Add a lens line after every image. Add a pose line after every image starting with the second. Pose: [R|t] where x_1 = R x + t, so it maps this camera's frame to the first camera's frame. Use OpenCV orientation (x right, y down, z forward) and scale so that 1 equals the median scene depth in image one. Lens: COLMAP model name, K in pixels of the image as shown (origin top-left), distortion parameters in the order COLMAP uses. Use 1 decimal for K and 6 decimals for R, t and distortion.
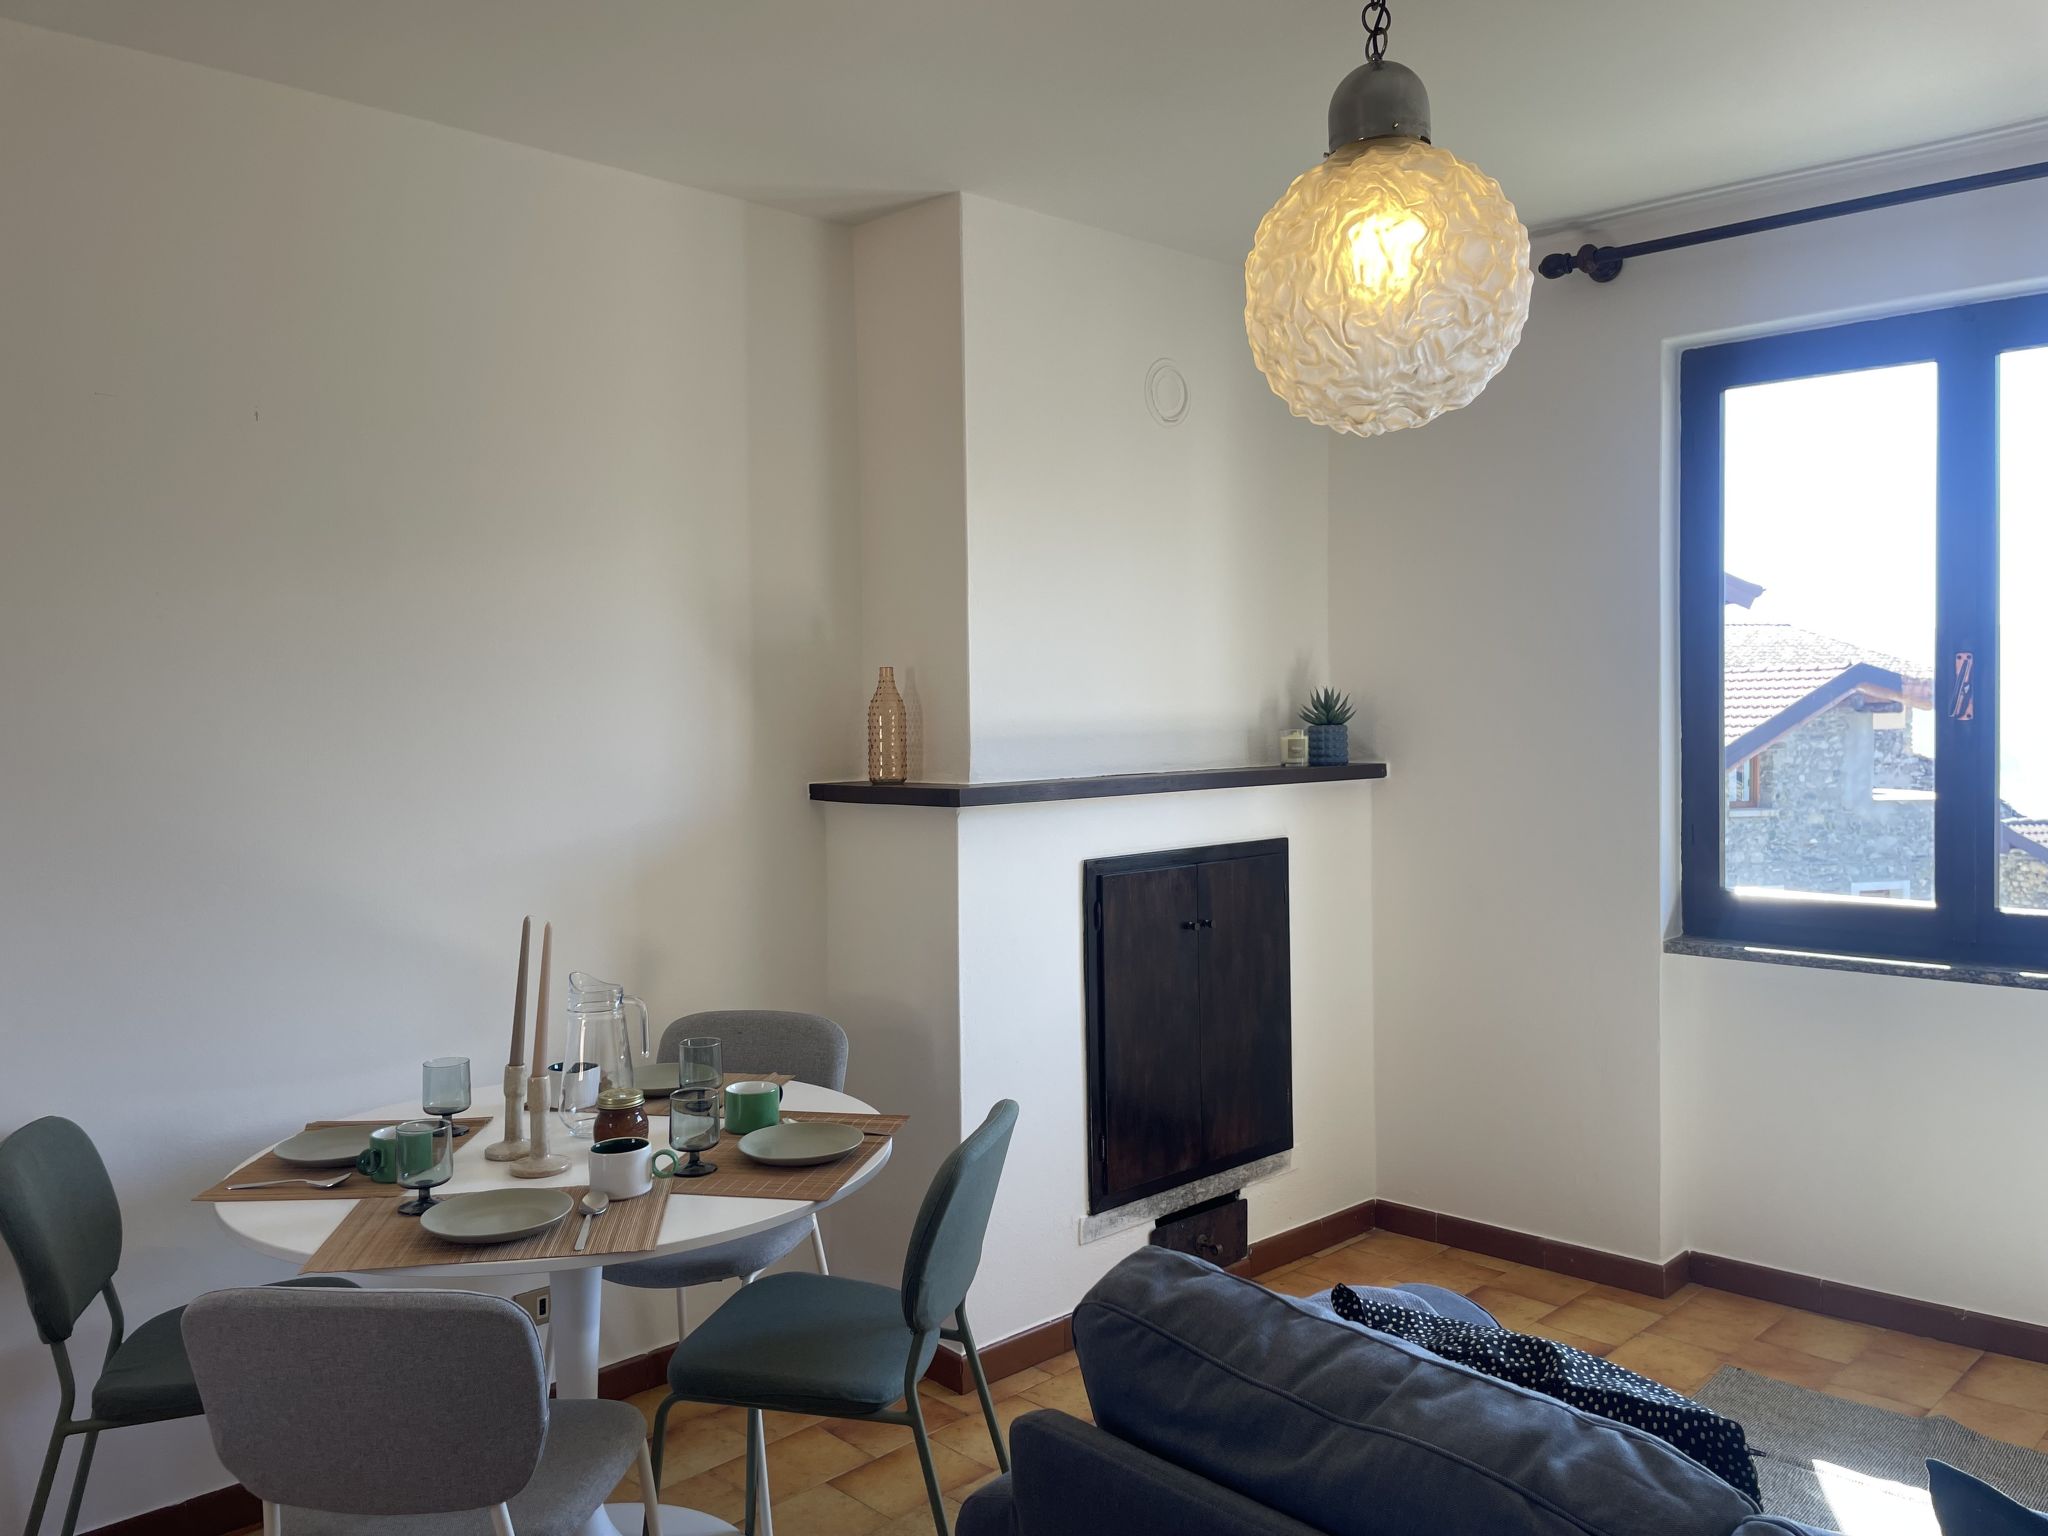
lens RADIAL K [[1552.1, 0, 1024.4], [0, 1552.1, 753.1], [0, 0, 1]] dist [0.106740, -0.149186]
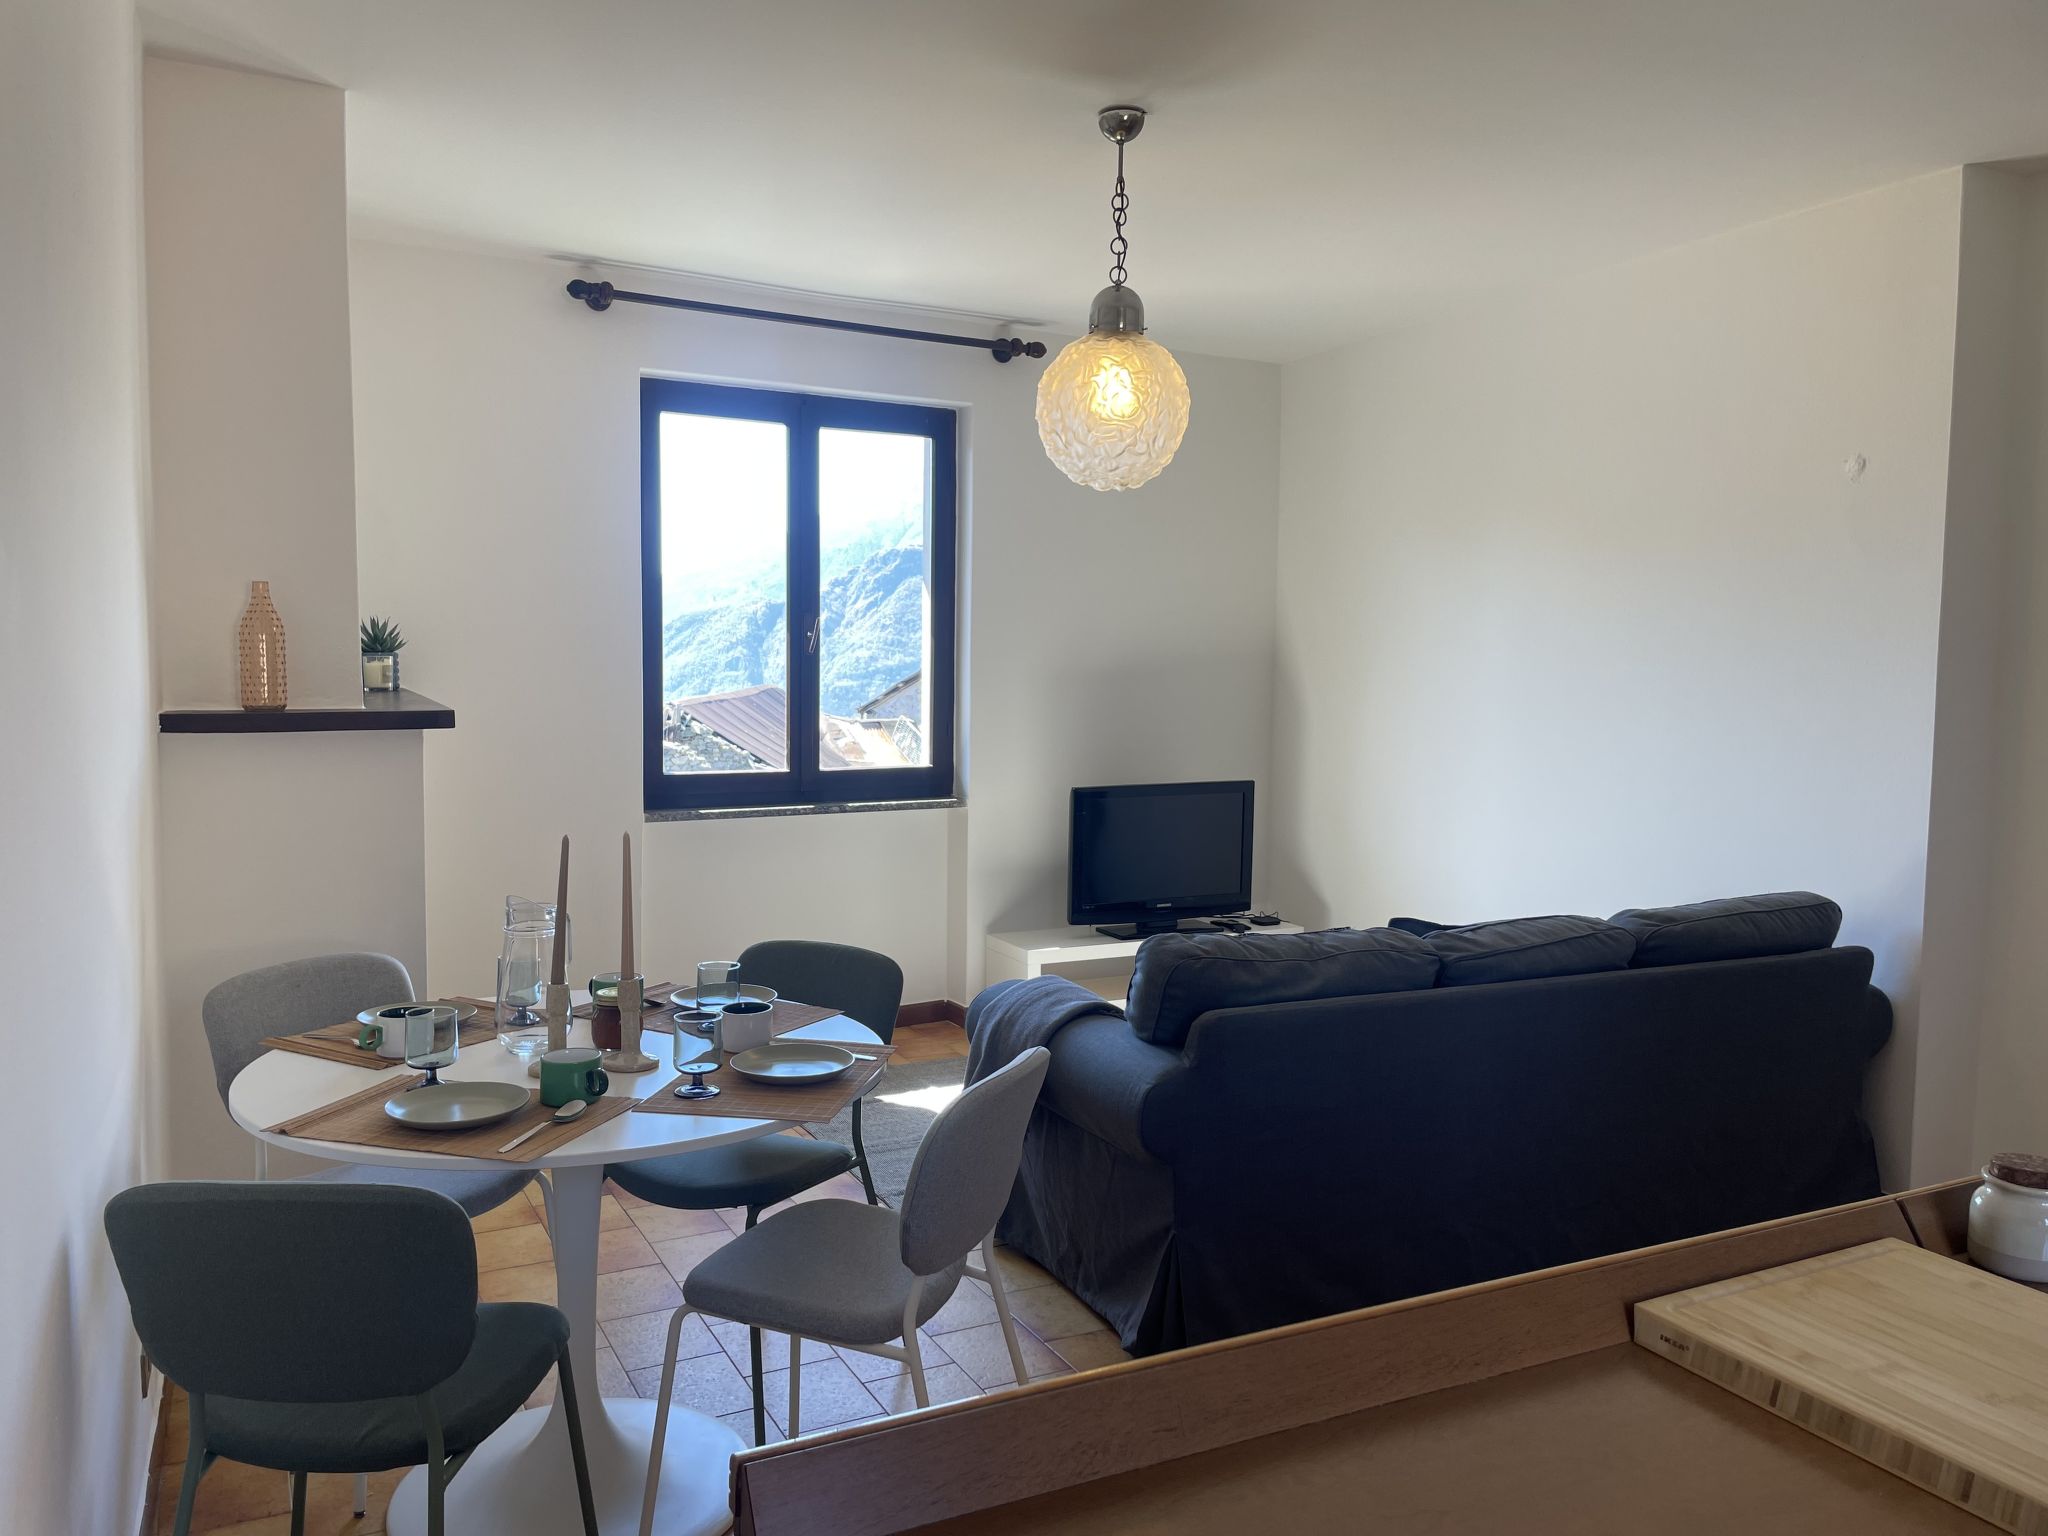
lens RADIAL K [[1552.1, 0, 1024.4], [0, 1552.1, 753.1], [0, 0, 1]] dist [0.106740, -0.149186]
pose [[0.305730, -0.050615, 0.950772, -0.838060], [0.011982, 0.998711, 0.049315, 0.004558], [-0.952043, -0.003685, 0.305942, 0.293403]]
